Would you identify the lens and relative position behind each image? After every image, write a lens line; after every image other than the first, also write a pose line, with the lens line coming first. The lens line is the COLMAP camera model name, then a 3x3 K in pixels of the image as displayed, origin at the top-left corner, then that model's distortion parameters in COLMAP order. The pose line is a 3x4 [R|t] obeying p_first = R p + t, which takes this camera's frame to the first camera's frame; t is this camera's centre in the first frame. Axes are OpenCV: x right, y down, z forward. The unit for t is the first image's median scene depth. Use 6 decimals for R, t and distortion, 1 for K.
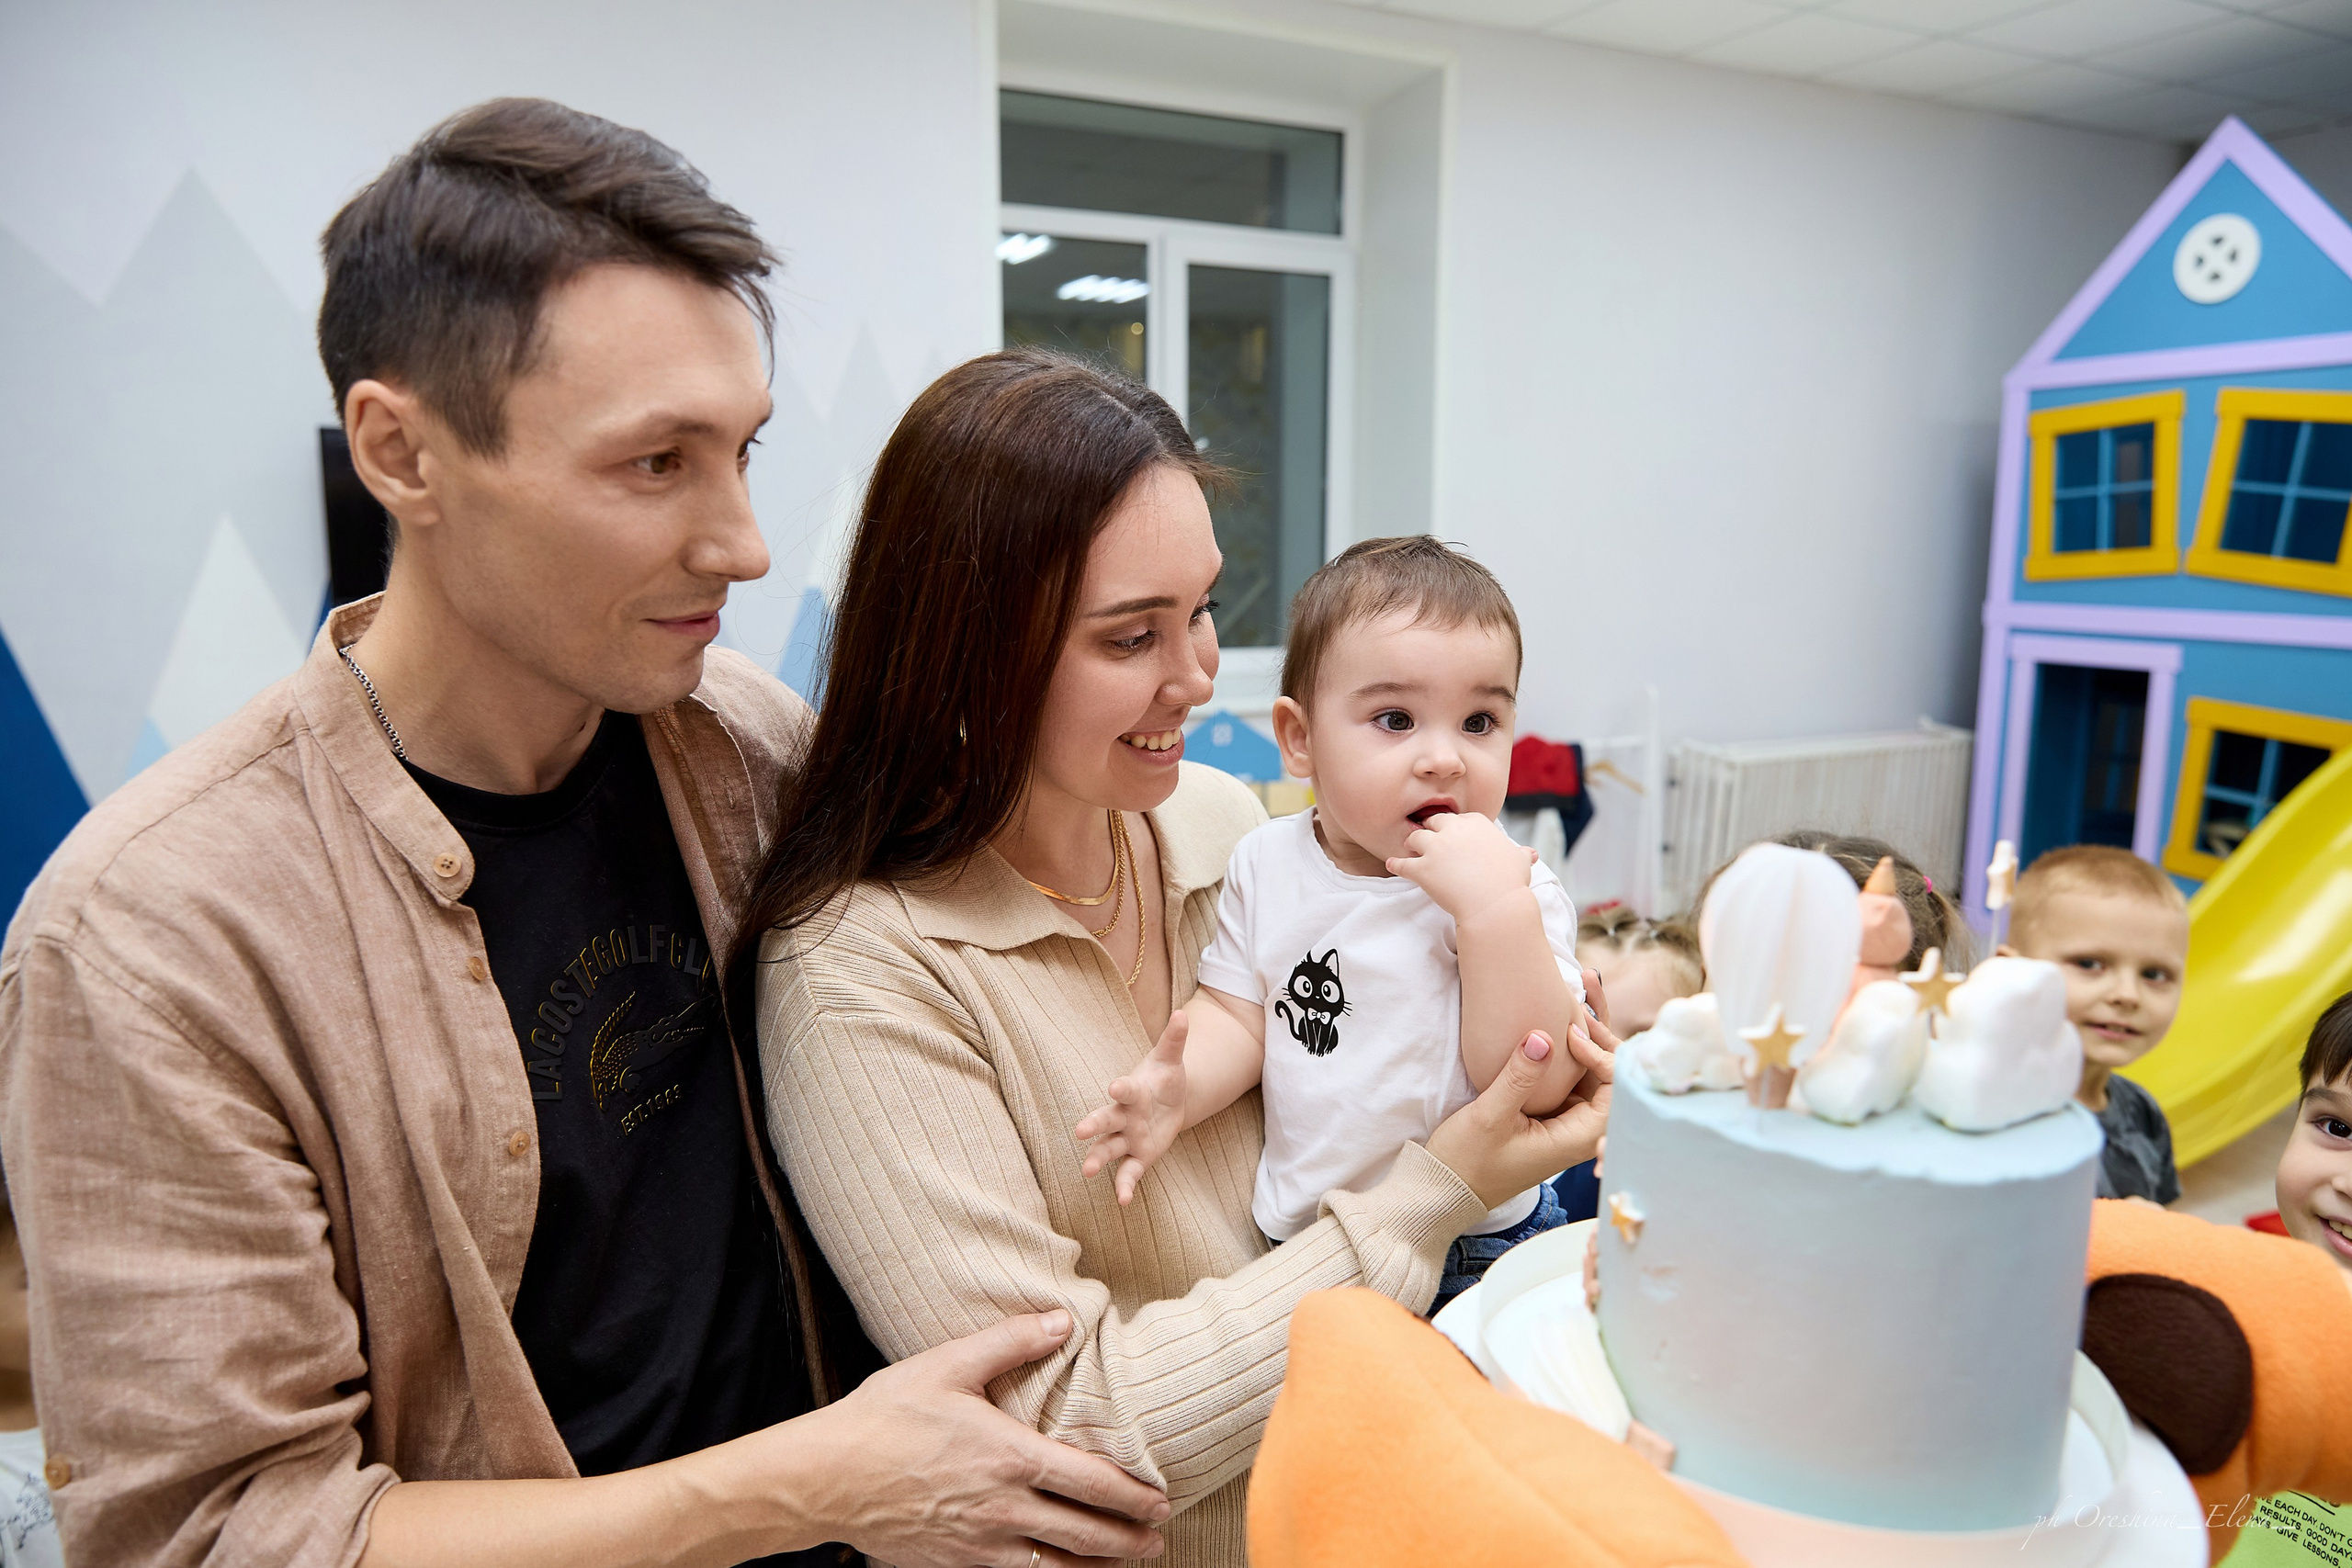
lens RADIAL K [[1659.8, 0, 1176.0], [0, 1659.8, 784.0], [0, 0, 1]] dist [-0.002314, 0.003715]
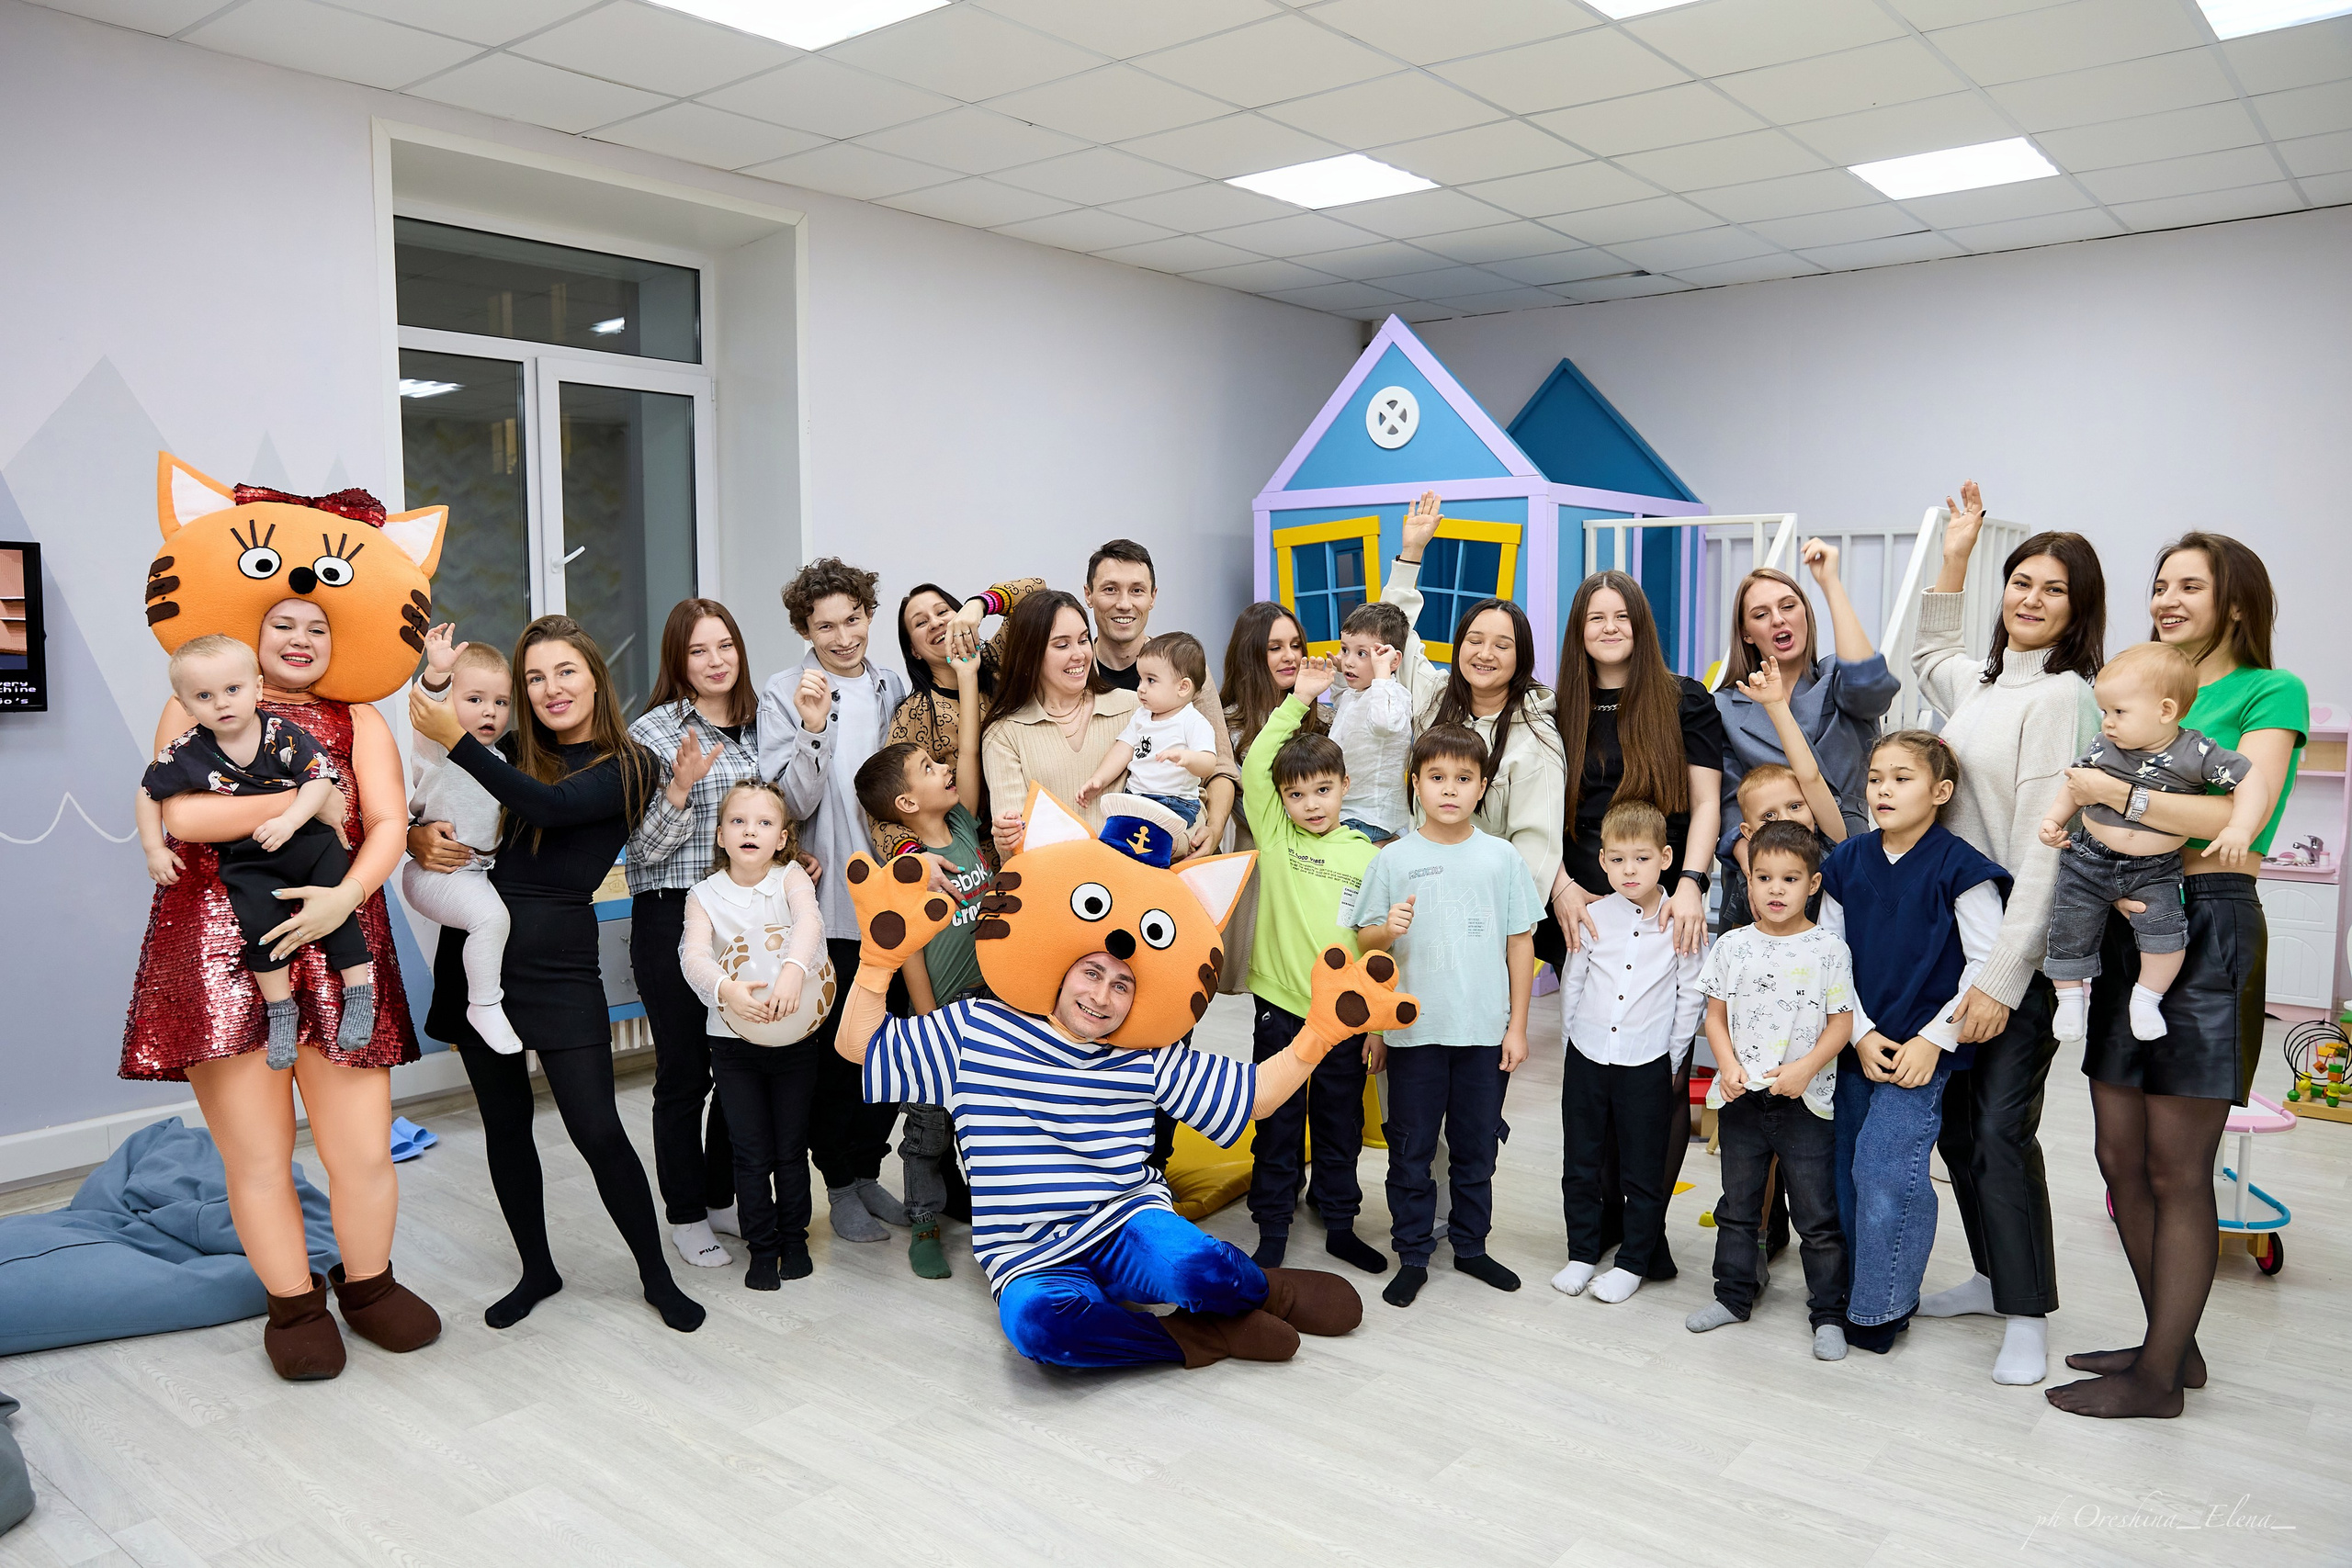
lens RADIAL K [[1743.6, 0, 1176.0], [0, 1743.6, 784.0], [0, 0, 1]] dist [-0.111652, 0.112284]
pose [[0.909000, -0.043348, 0.414537, -0.101381], [0.071174, 0.996112, -0.051907, 0.028662], [-0.410675, 0.076688, 0.908551, -0.140654]]
